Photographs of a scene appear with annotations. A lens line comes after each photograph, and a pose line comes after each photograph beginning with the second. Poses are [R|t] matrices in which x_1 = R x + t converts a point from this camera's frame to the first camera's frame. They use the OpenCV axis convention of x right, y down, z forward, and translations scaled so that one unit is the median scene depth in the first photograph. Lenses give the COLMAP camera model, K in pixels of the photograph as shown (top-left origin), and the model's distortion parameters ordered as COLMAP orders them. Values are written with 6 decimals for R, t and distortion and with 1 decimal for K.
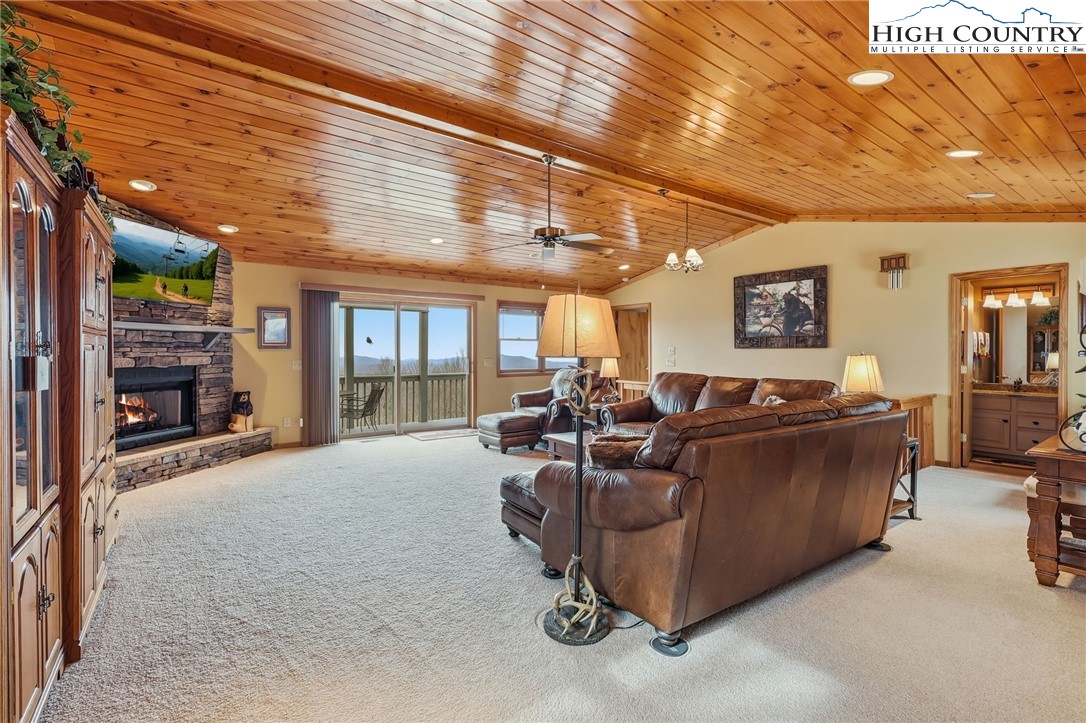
lens RADIAL K [[503.0, 0, 538.2], [0, 503.0, 356.1], [0, 0, 1]] dist [0.000258, 0.000460]
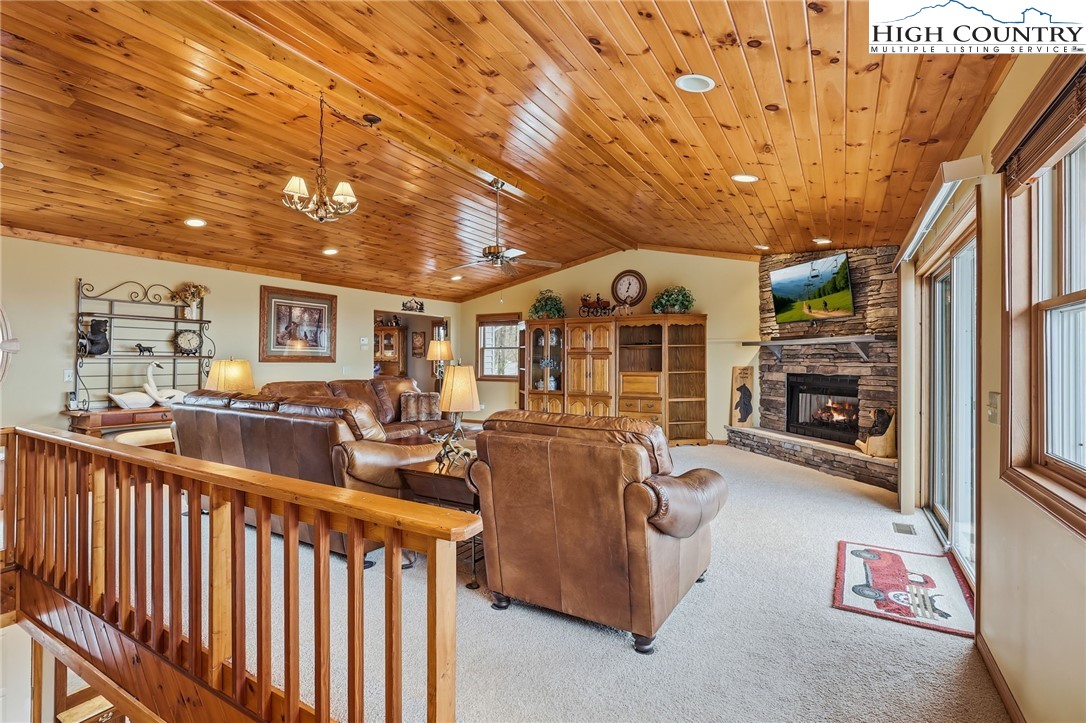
lens RADIAL K [[503.0, 0, 541.5], [0, 503.0, 353.7], [0, 0, 1]] dist [0.000258, 0.000460]
pose [[-0.917756, 0.003633, -0.397129, 0.310970], [0.001664, 0.999985, 0.005302, -0.033288], [0.397142, 0.004205, -0.917747, 1.743362]]
